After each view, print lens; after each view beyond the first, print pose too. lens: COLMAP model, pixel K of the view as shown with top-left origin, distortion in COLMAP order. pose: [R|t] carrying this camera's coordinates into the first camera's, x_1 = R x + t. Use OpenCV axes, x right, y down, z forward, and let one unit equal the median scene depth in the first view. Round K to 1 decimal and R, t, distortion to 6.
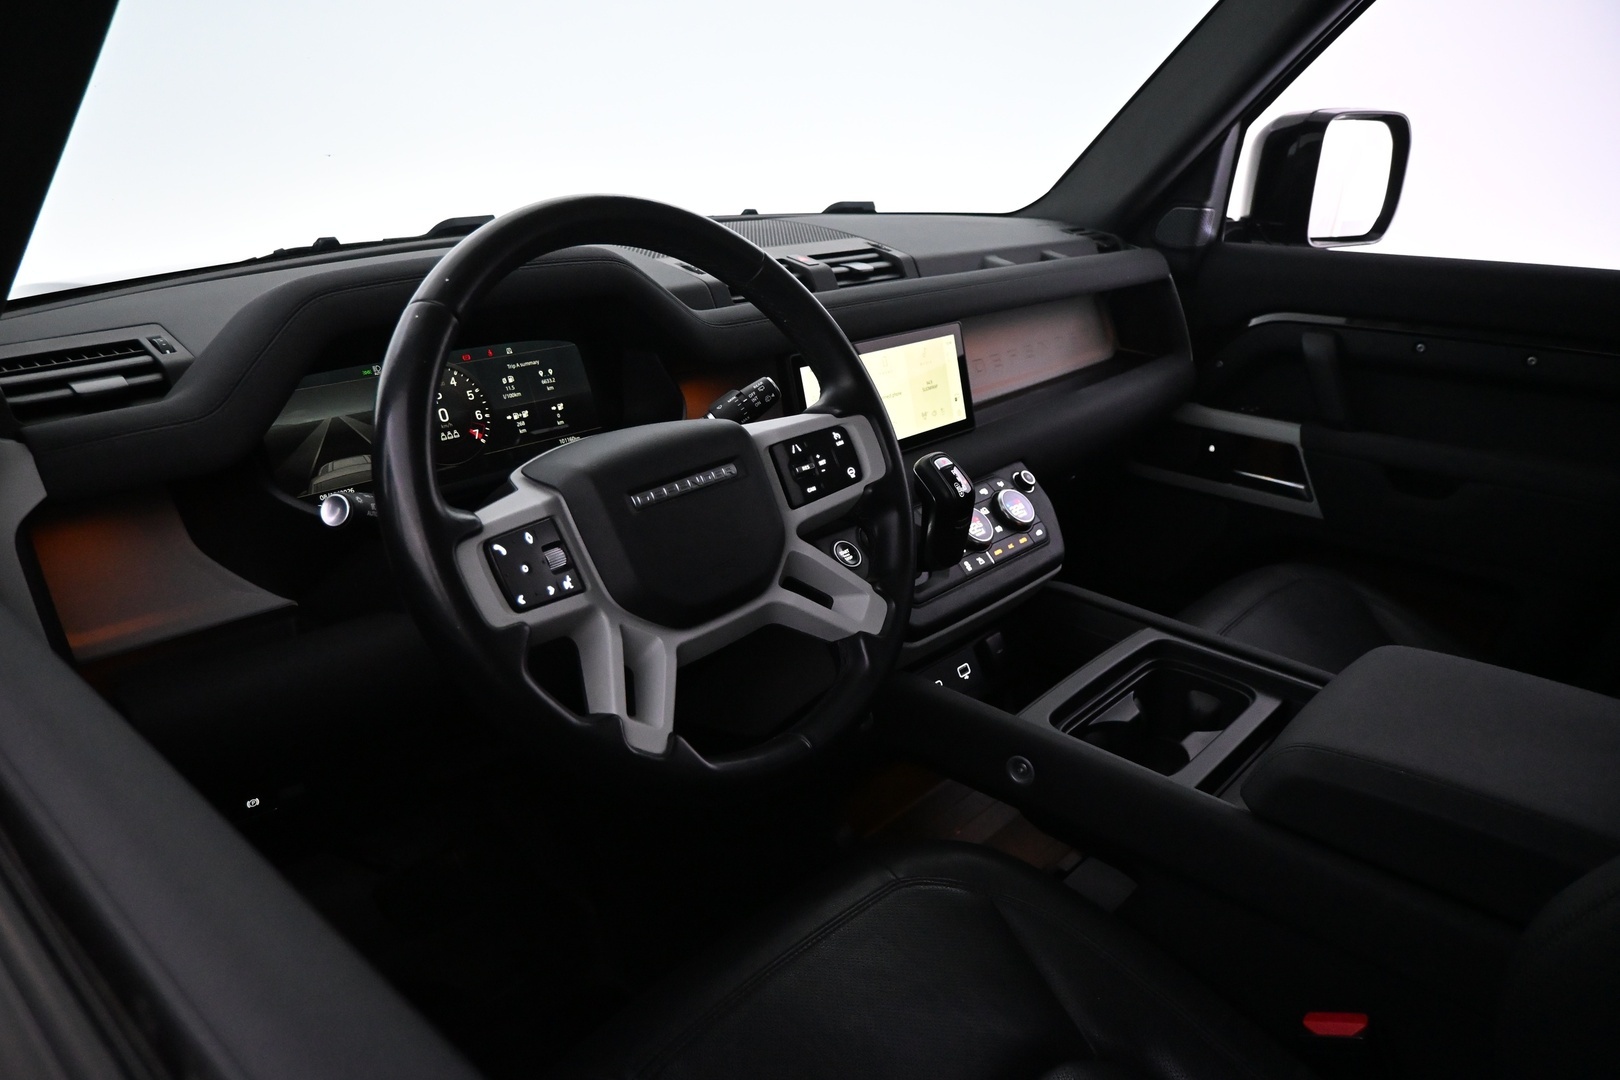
lens RADIAL K [[1090.2, 0, 829.0], [0, 1090.2, 545.4], [0, 0, 1]] dist [0.000722, 0.002238]
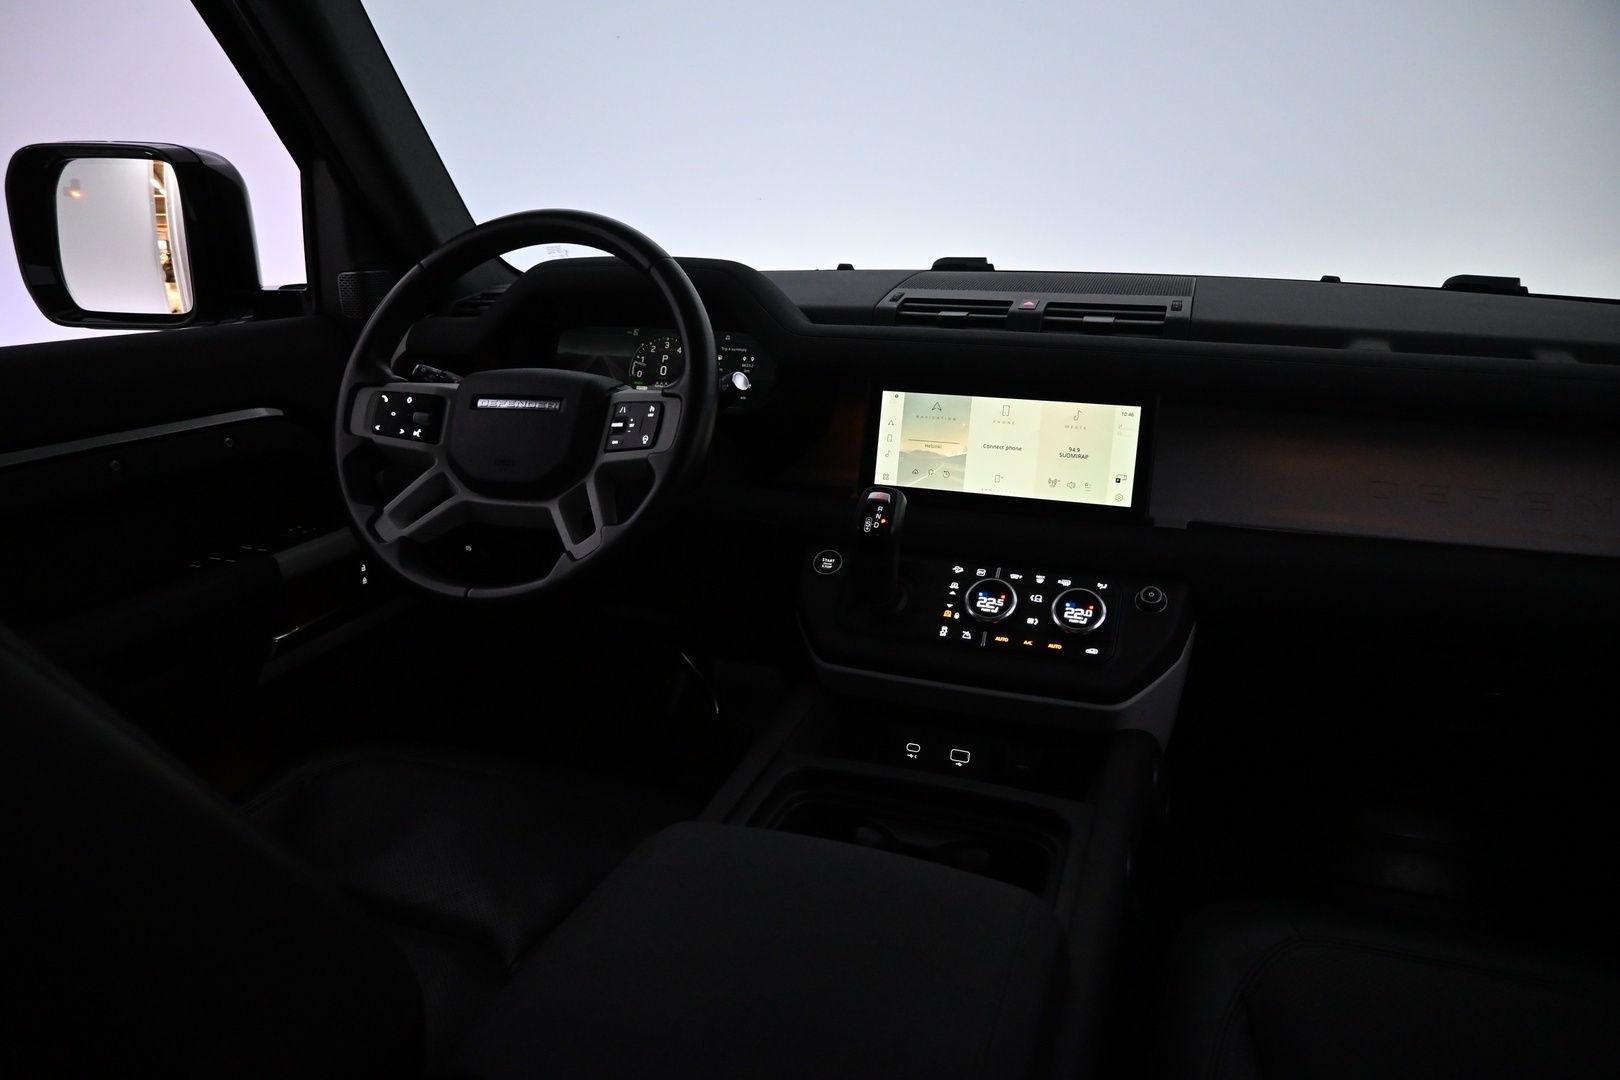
lens RADIAL K [[1124.9, 0, 810.0], [0, 1124.9, 540.0], [0, 0, 1]] dist [0.001395, 0.001870]
pose [[0.379003, 0.255564, -0.889406, 1.070337], [-0.335855, 0.933565, 0.125135, -0.157543], [0.862298, 0.251285, 0.439657, 0.555905]]
